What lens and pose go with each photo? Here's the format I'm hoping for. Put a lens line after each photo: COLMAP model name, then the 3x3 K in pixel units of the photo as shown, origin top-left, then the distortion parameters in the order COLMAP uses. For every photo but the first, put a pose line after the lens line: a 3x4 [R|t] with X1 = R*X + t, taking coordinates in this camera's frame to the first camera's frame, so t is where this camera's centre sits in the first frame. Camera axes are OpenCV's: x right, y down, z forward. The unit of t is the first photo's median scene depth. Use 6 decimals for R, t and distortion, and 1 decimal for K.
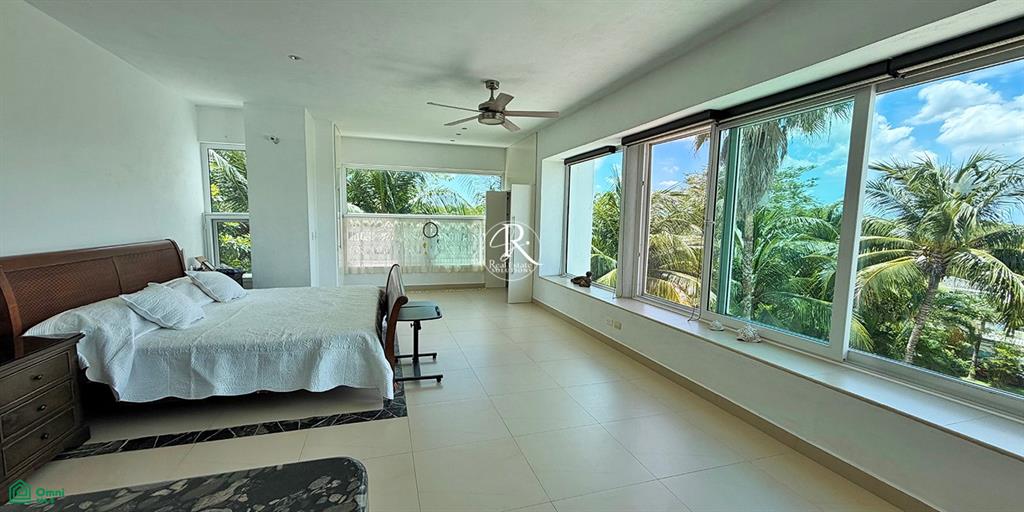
lens RADIAL K [[408.6, 0, 511.9], [0, 408.6, 260.7], [0, 0, 1]] dist [0.000270, 0.000285]
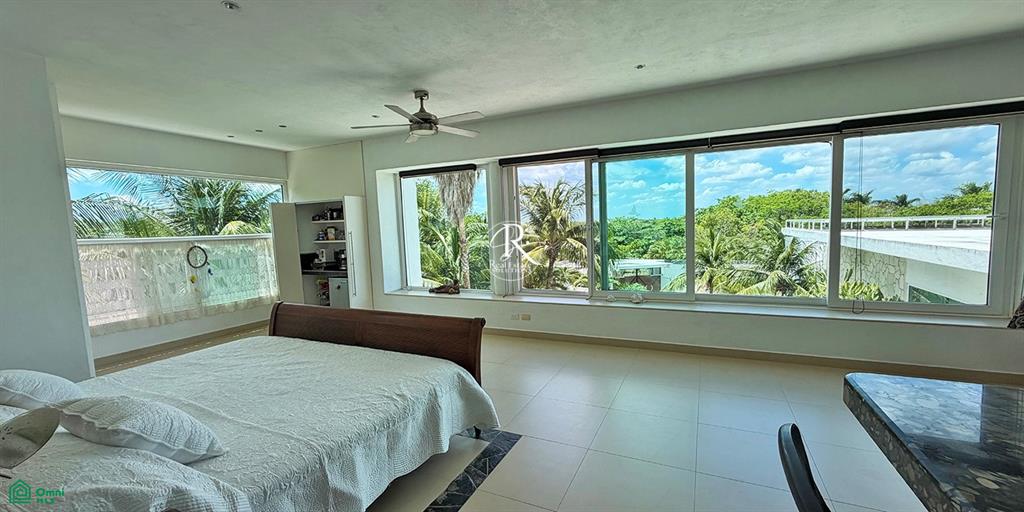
lens RADIAL K [[408.6, 0, 509.9], [0, 408.6, 260.1], [0, 0, 1]] dist [0.000270, 0.000285]
pose [[0.680656, -0.099343, 0.725836, -0.335723], [0.117284, 0.992761, 0.025892, -0.023780], [-0.723154, 0.067505, 0.687380, 0.111834]]
